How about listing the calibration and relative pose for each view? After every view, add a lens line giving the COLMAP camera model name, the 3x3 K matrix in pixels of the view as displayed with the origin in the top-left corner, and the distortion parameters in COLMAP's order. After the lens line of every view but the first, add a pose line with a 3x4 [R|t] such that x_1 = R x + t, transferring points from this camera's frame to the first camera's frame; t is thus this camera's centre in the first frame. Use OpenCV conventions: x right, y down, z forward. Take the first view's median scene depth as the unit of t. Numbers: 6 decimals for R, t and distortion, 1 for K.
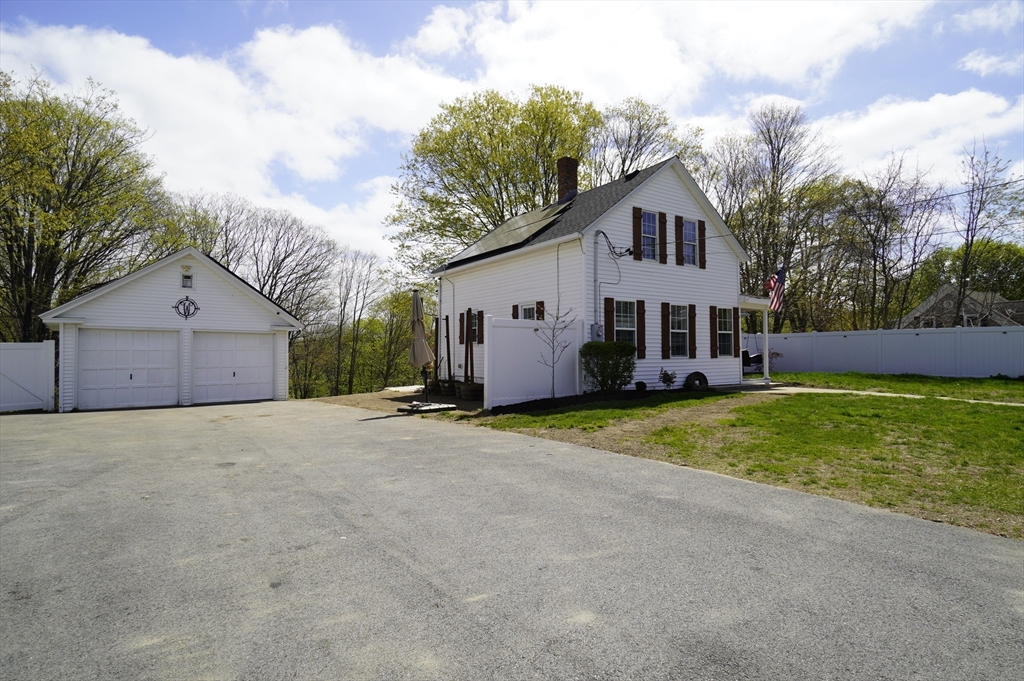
lens RADIAL K [[530.2, 0, 512.0], [0, 530.2, 340.5], [0, 0, 1]] dist [-0.000472, -0.000177]
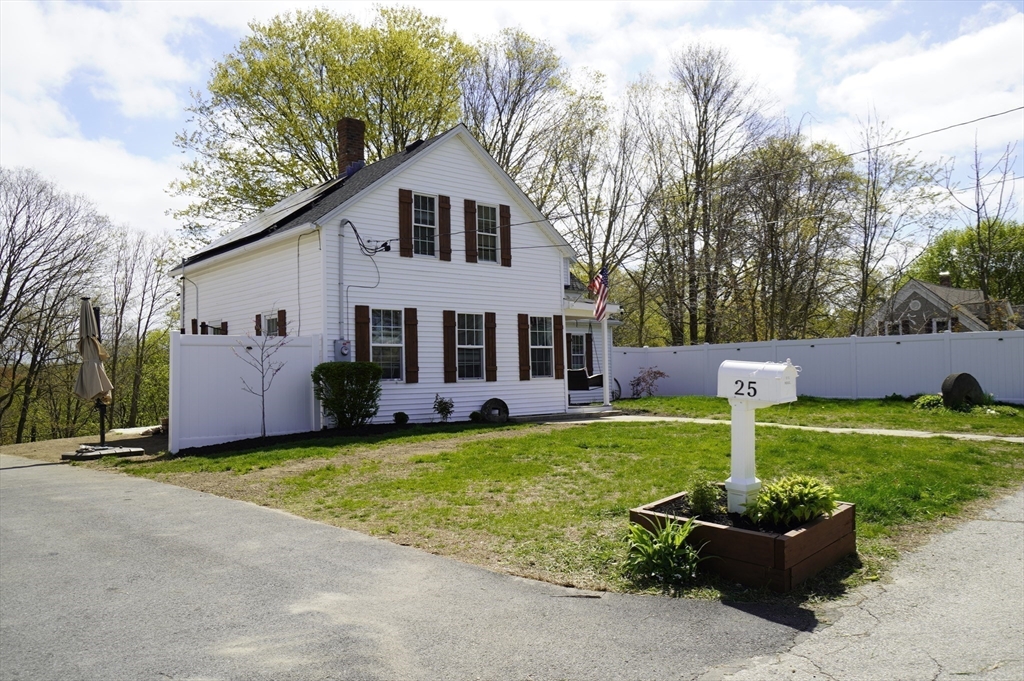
lens RADIAL K [[767.4, 0, 512.0], [0, 767.4, 340.5], [0, 0, 1]] dist [-0.040209, -0.000351]
pose [[0.989490, -0.011587, 0.144134, 0.214194], [0.014746, 0.999673, -0.020874, -0.002276], [-0.143845, 0.022780, 0.989338, -0.128779]]
